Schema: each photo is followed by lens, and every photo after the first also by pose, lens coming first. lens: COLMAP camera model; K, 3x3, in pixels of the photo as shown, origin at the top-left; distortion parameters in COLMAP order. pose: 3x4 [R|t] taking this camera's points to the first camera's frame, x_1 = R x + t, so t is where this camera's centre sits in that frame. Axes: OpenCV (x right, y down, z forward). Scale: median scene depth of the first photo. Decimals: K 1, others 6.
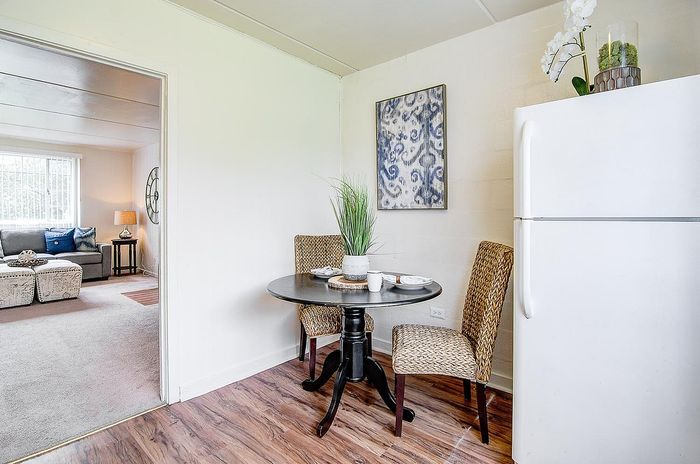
lens RADIAL K [[349.6, 0, 345.7], [0, 349.6, 219.7], [0, 0, 1]] dist [-0.011614, -0.002216]
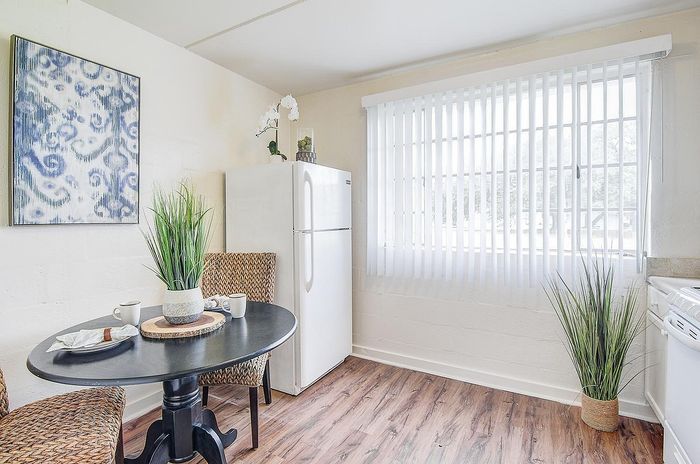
lens RADIAL K [[349.6, 0, 345.7], [0, 349.6, 219.7], [0, 0, 1]] dist [-0.011614, -0.002216]
pose [[-0.207705, -0.001792, 0.978190, -0.609389], [0.016384, 0.999852, 0.005310, -0.034111], [-0.978054, 0.017130, -0.207645, 0.640891]]
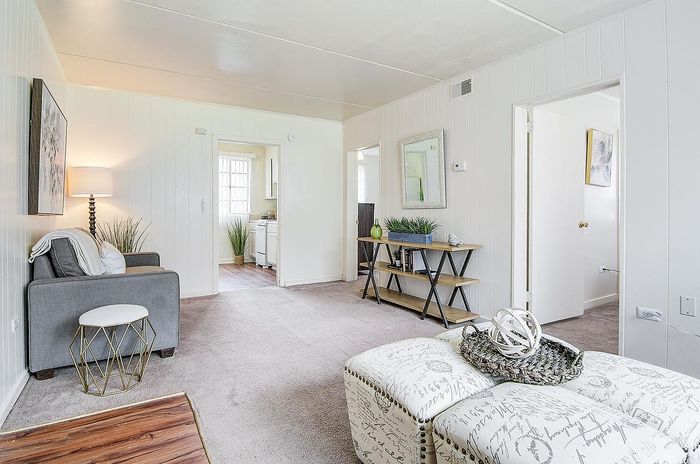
lens RADIAL K [[349.6, 0, 345.7], [0, 349.6, 219.7], [0, 0, 1]] dist [-0.011614, -0.002216]
pose [[-0.954465, -0.014591, 0.297967, -1.516525], [-0.004168, 0.999358, 0.035589, -0.000892], [-0.298295, 0.032727, -0.953912, 2.190090]]
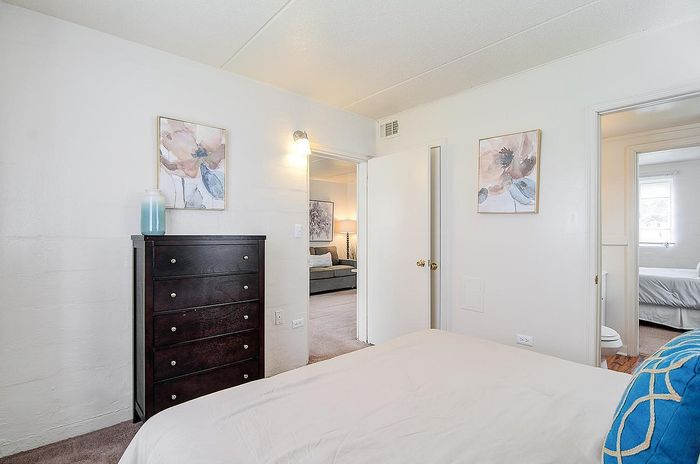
lens RADIAL K [[336.9, 0, 350.0], [0, 336.9, 232.0], [0, 0, 1]] dist [-0.008669, -0.000886]
pose [[0.110490, 0.002695, 0.993874, -3.031590], [0.010343, 0.999939, -0.003862, -0.035936], [-0.993823, 0.010706, 0.110455, 0.884940]]
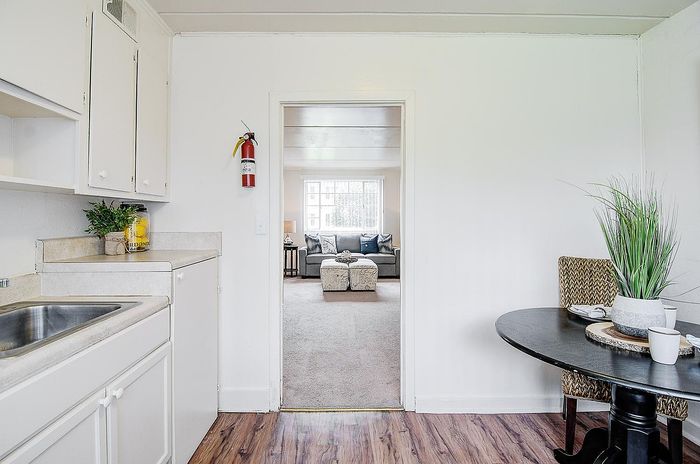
lens RADIAL K [[340.3, 0, 335.3], [0, 340.3, 217.8], [0, 0, 1]] dist [-0.001160, -0.008370]
pose [[0.665735, -0.008858, -0.746136, 0.102371], [-0.008910, 0.999764, -0.019819, -0.025318], [0.746135, 0.019842, 0.665499, 0.115057]]
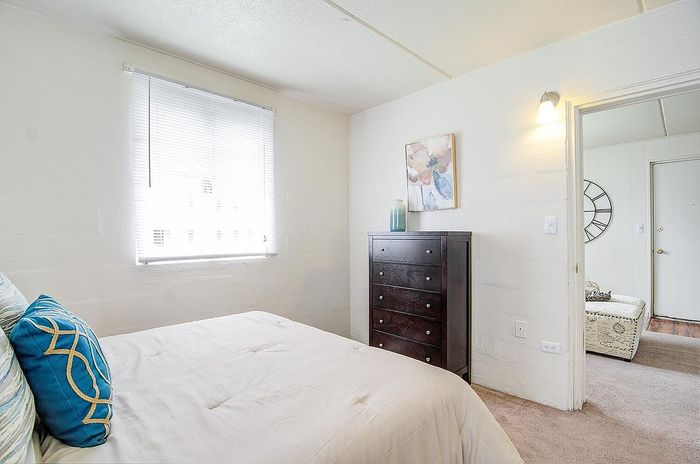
lens RADIAL K [[336.9, 0, 350.0], [0, 336.9, 232.0], [0, 0, 1]] dist [-0.008669, -0.000886]
pose [[0.998041, -0.008975, -0.061917, -2.401488], [0.007784, 0.999781, -0.019451, -0.015731], [0.062078, 0.018931, 0.997892, 0.318830]]
